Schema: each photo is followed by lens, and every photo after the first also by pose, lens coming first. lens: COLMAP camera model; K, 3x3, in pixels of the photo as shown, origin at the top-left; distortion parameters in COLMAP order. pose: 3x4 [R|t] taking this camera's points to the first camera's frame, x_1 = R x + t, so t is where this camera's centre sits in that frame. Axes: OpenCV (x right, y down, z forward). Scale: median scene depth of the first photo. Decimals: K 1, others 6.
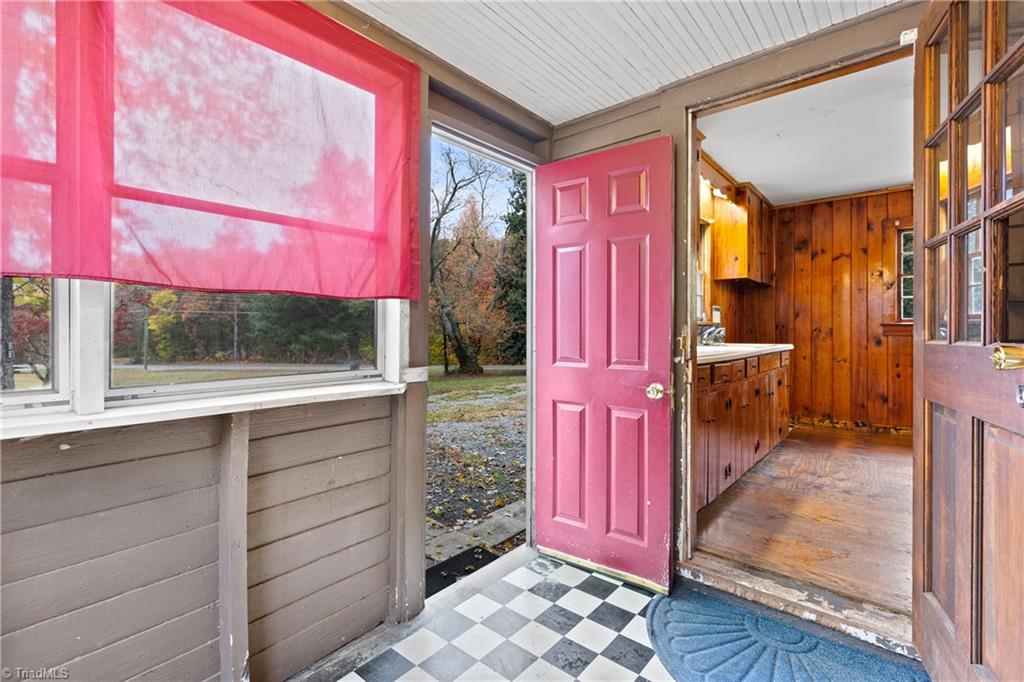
lens RADIAL K [[457.1, 0, 510.5], [0, 457.1, 328.1], [0, 0, 1]] dist [0.001137, -0.000159]
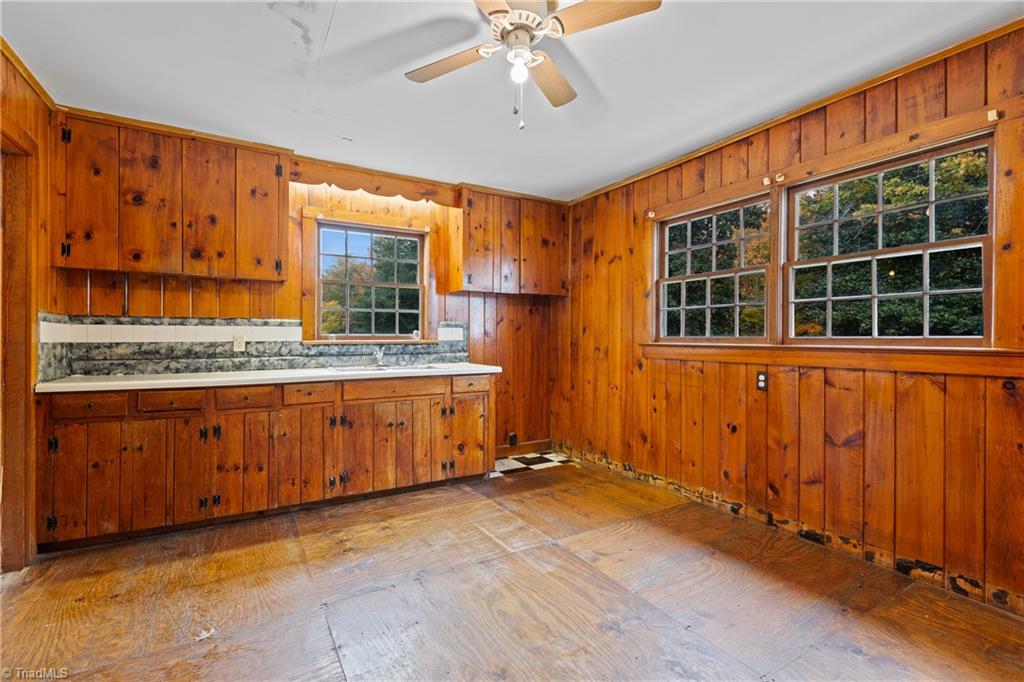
lens RADIAL K [[458.4, 0, 510.2], [0, 458.4, 339.1], [0, 0, 1]] dist [-0.001225, -0.000417]
pose [[0.948917, 0.004463, -0.315493, 0.810456], [-0.001199, 0.999944, 0.010539, -0.022741], [0.315522, -0.009623, 0.948869, 0.171701]]
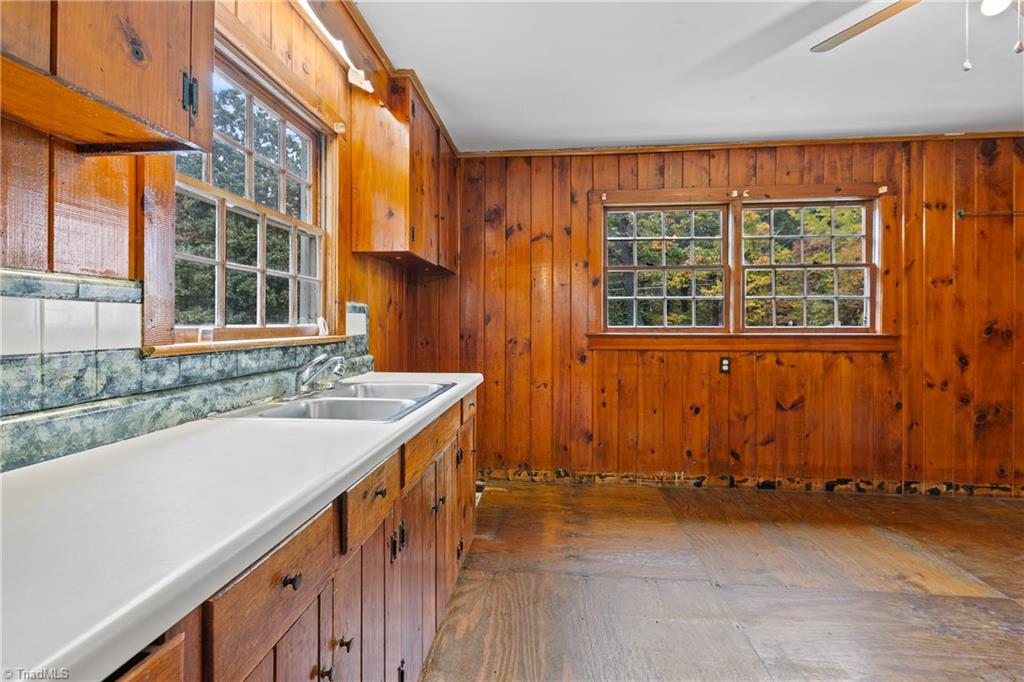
lens RADIAL K [[457.1, 0, 510.5], [0, 457.1, 328.1], [0, 0, 1]] dist [0.001137, -0.000159]
pose [[0.818183, -0.003787, 0.574946, 0.283553], [-0.003172, 0.999933, 0.011100, -0.024743], [-0.574950, -0.010906, 0.818116, 0.456684]]
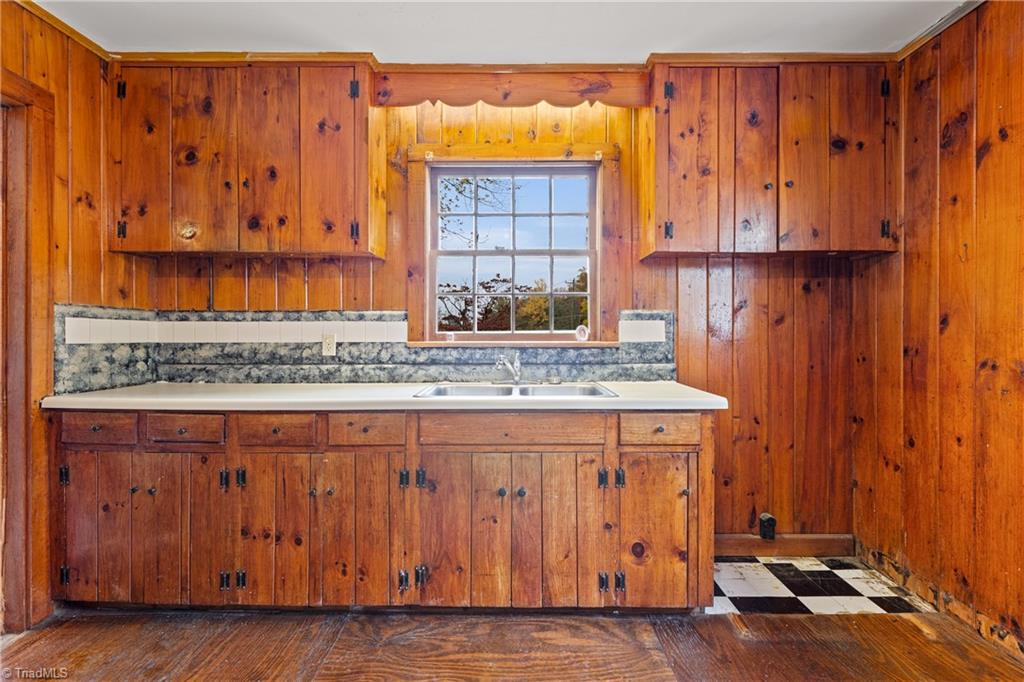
lens RADIAL K [[477.6, 0, 513.2], [0, 477.6, 332.8], [0, 0, 1]] dist [0.001341, -0.000467]
pose [[0.651935, 0.001355, -0.758273, 0.736688], [0.002054, 0.999992, 0.003553, -0.023334], [0.758272, -0.003874, 0.651927, 0.507685]]
